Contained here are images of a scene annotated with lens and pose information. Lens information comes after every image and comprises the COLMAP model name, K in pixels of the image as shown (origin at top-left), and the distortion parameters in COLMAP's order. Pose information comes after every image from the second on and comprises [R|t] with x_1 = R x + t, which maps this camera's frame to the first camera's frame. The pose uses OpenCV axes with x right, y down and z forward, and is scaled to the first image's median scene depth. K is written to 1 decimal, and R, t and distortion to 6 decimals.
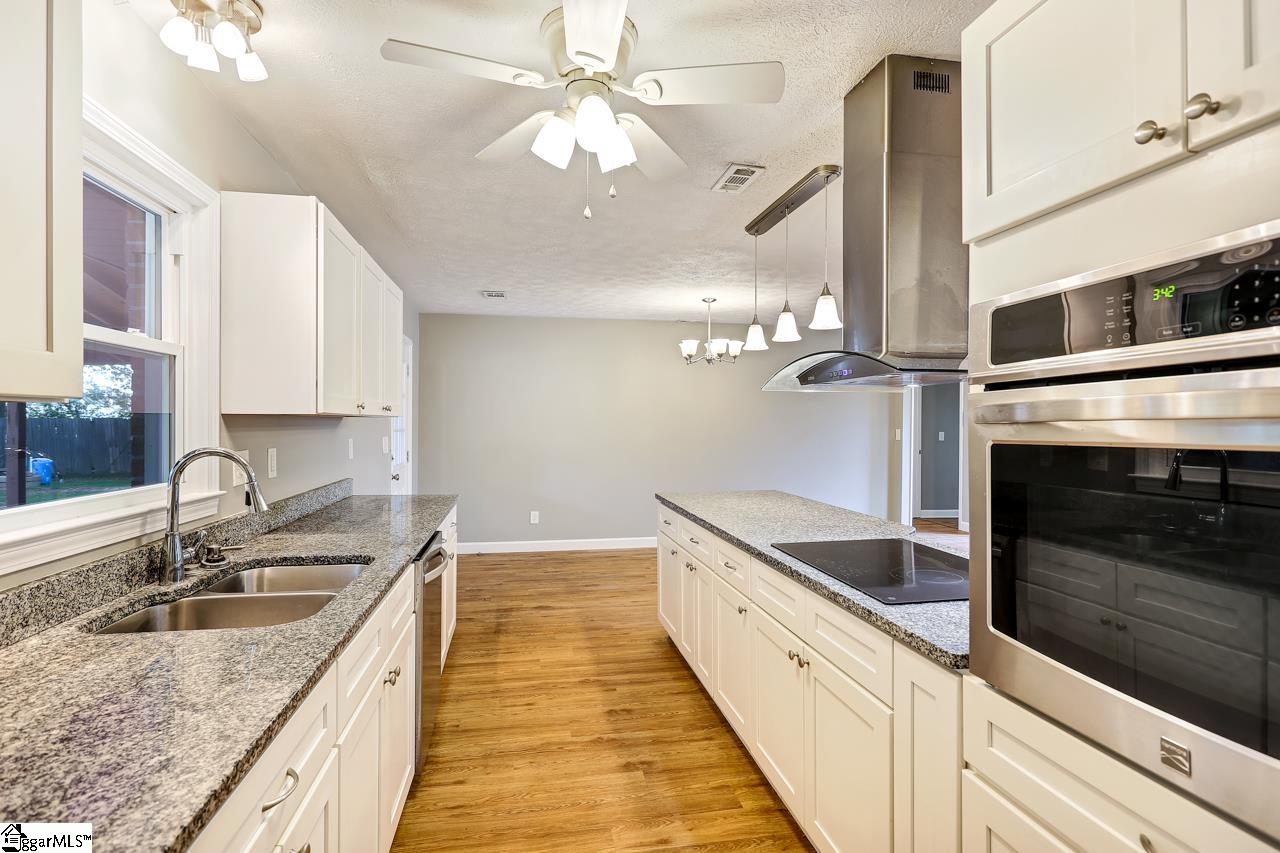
lens RADIAL K [[640.8, 0, 625.0], [0, 640.8, 410.6], [0, 0, 1]] dist [0.002219, 0.000486]
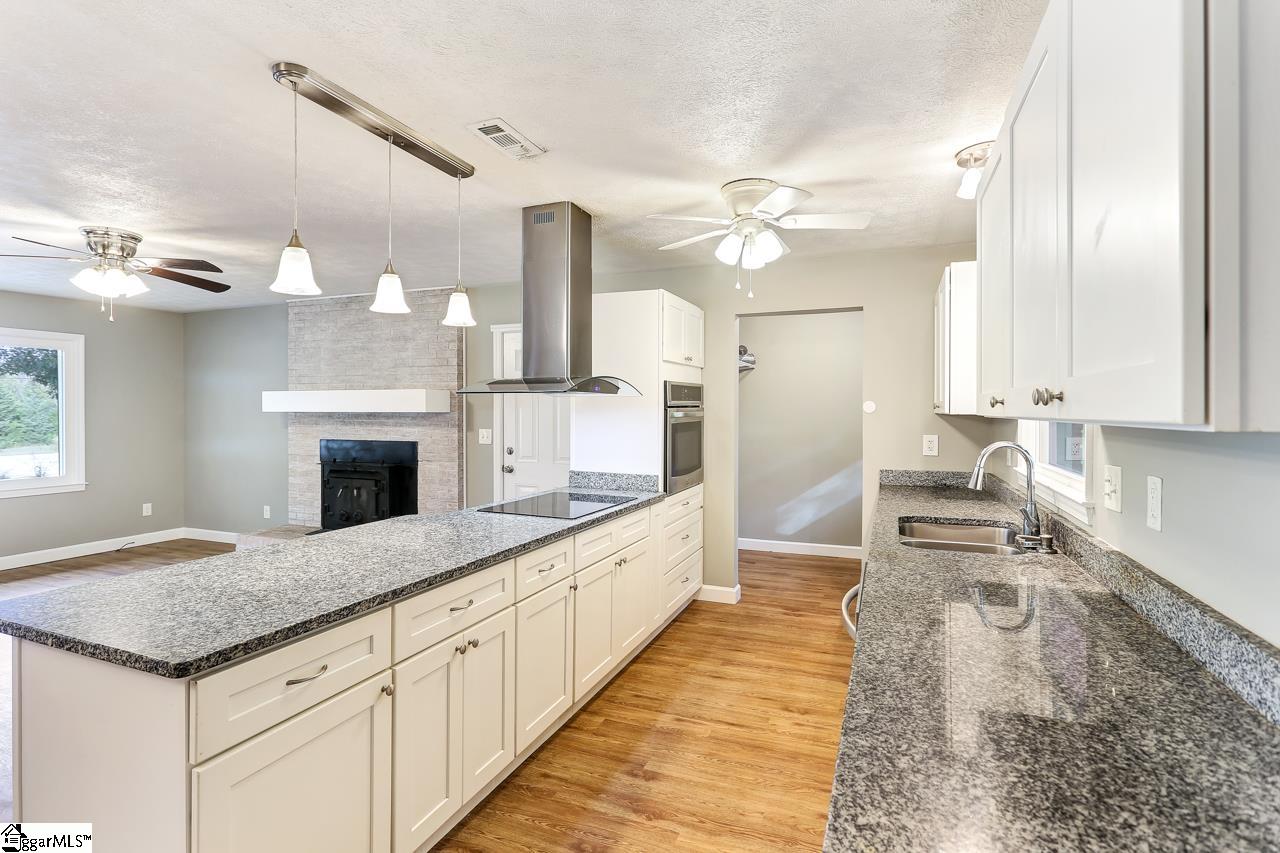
lens RADIAL K [[640.8, 0, 625.0], [0, 640.8, 410.6], [0, 0, 1]] dist [0.002219, 0.000486]
pose [[-0.844477, -0.005848, 0.535560, -0.467135], [-0.010319, 0.999932, -0.005352, 0.000765], [-0.535493, -0.010046, -0.844480, 1.794707]]
